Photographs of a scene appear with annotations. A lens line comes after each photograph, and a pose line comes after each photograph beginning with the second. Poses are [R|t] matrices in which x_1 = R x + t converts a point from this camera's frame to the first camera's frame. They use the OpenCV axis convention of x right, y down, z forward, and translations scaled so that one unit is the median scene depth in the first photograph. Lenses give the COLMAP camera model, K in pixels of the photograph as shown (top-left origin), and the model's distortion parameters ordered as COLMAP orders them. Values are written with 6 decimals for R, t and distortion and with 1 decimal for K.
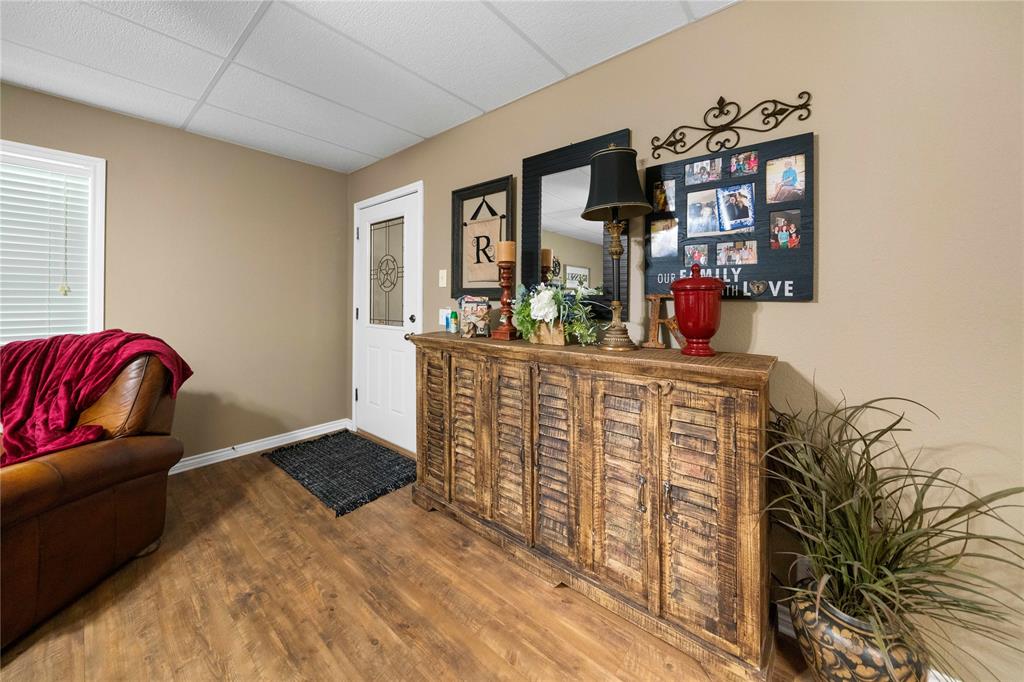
lens RADIAL K [[363.2, 0, 531.0], [0, 363.2, 292.0], [0, 0, 1]] dist [-0.001774, 0.000221]
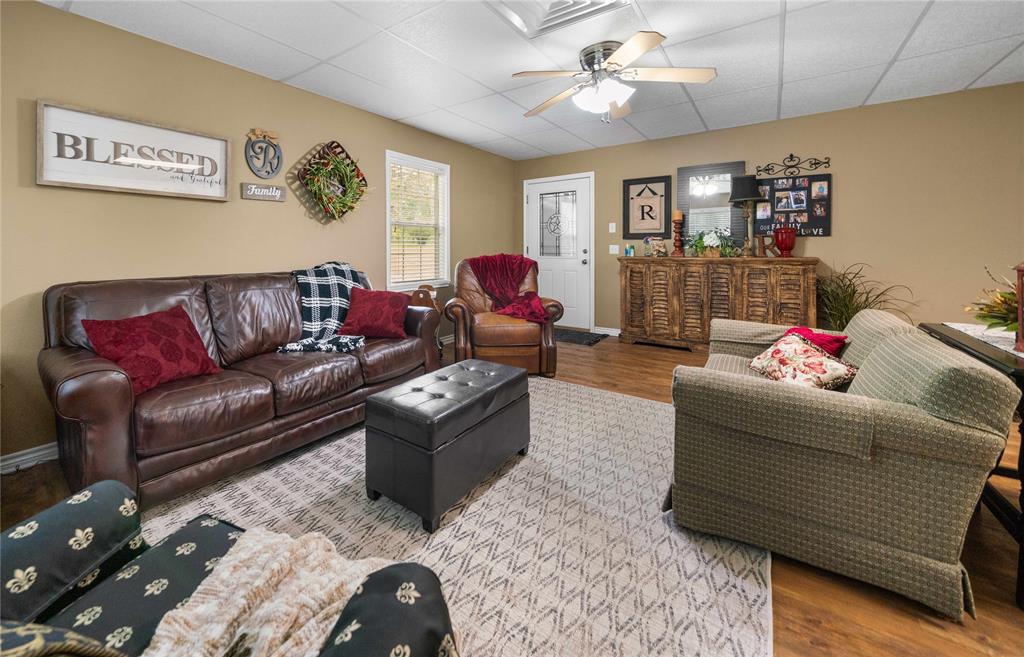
lens RADIAL K [[405.1, 0, 470.4], [0, 405.1, 245.9], [0, 0, 1]] dist [-0.002241, 0.000025]
pose [[0.999668, -0.010330, 0.023615, -1.712197], [0.009931, 0.999807, 0.016935, 0.018290], [-0.023786, -0.016695, 0.999578, -1.689318]]
